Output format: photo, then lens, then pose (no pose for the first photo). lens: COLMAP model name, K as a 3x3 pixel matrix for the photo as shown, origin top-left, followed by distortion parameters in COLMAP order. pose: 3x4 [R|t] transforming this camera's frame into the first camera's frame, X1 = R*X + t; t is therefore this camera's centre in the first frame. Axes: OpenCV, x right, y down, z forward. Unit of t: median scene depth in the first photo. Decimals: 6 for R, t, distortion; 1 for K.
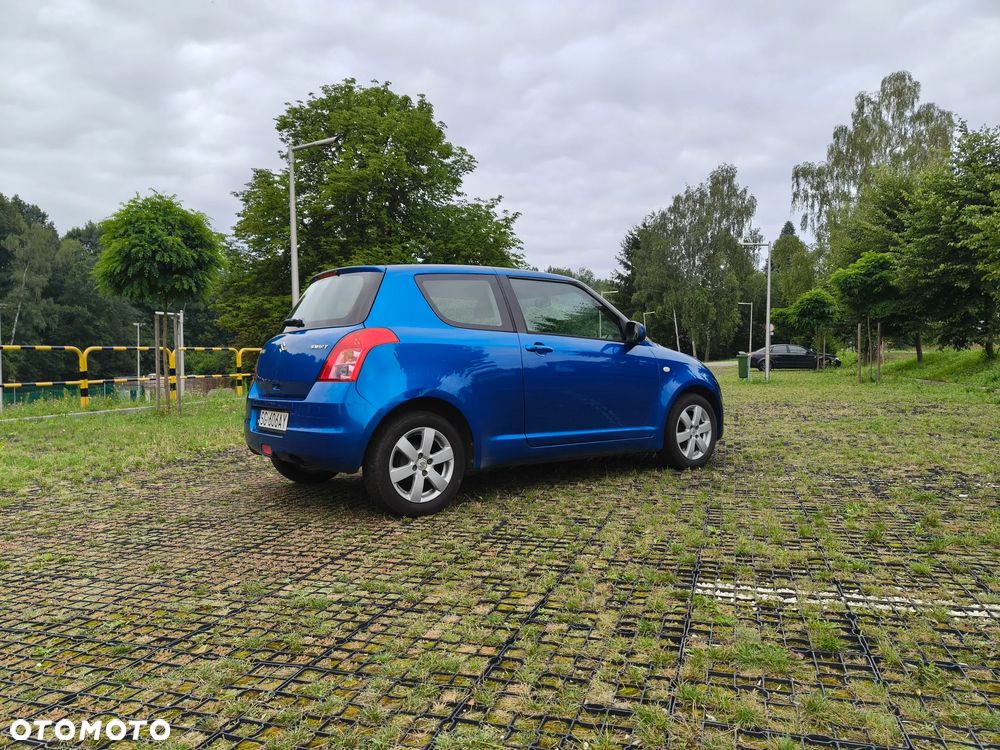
lens RADIAL K [[683.7, 0, 501.5], [0, 683.7, 401.6], [0, 0, 1]] dist [0.014920, -0.006503]
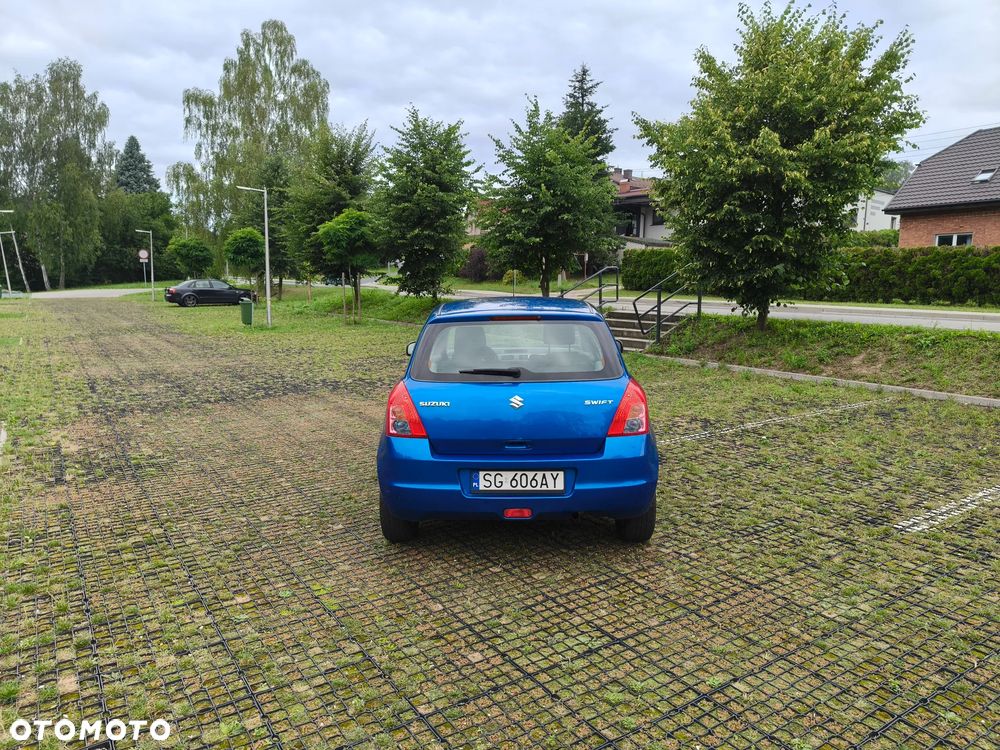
lens RADIAL K [[683.7, 0, 498.8], [0, 683.7, 393.4], [0, 0, 1]] dist [0.014920, -0.006503]
pose [[0.628290, -0.118339, 0.768926, -0.123709], [0.041823, 0.992072, 0.118508, -0.023797], [-0.776855, -0.042299, 0.628258, 0.052330]]
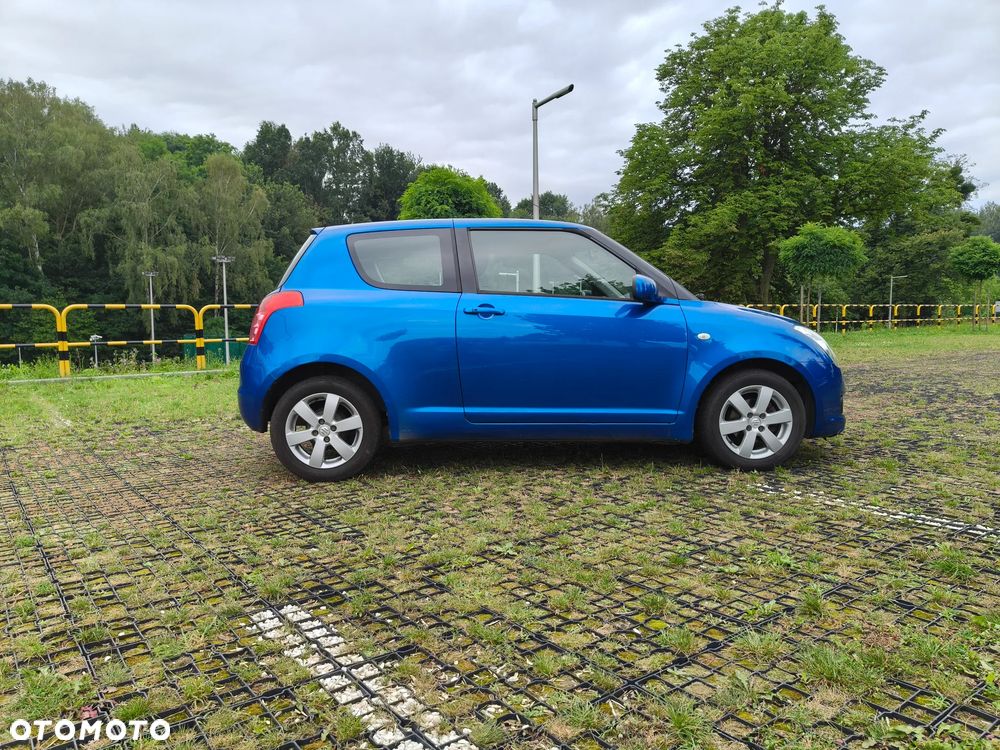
lens RADIAL K [[683.7, 0, 504.6], [0, 683.7, 403.0], [0, 0, 1]] dist [0.014920, -0.006503]
pose [[0.830245, 0.073902, -0.552477, 0.070054], [-0.035665, 0.996184, 0.079659, -0.003870], [0.556256, -0.046432, 0.829713, 0.035797]]
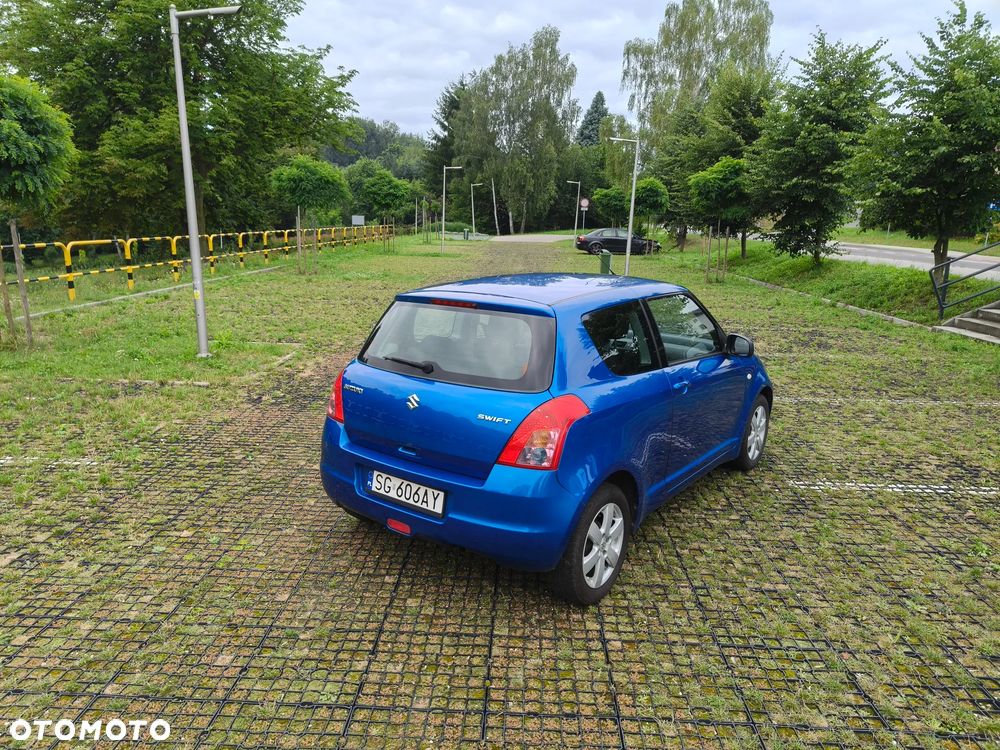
lens RADIAL K [[683.7, 0, 493.3], [0, 683.7, 393.0], [0, 0, 1]] dist [0.014920, -0.006503]
pose [[0.964190, -0.030325, 0.263472, -0.052265], [-0.018659, 0.983223, 0.181452, -0.027976], [-0.264554, -0.179870, 0.947448, 0.026158]]
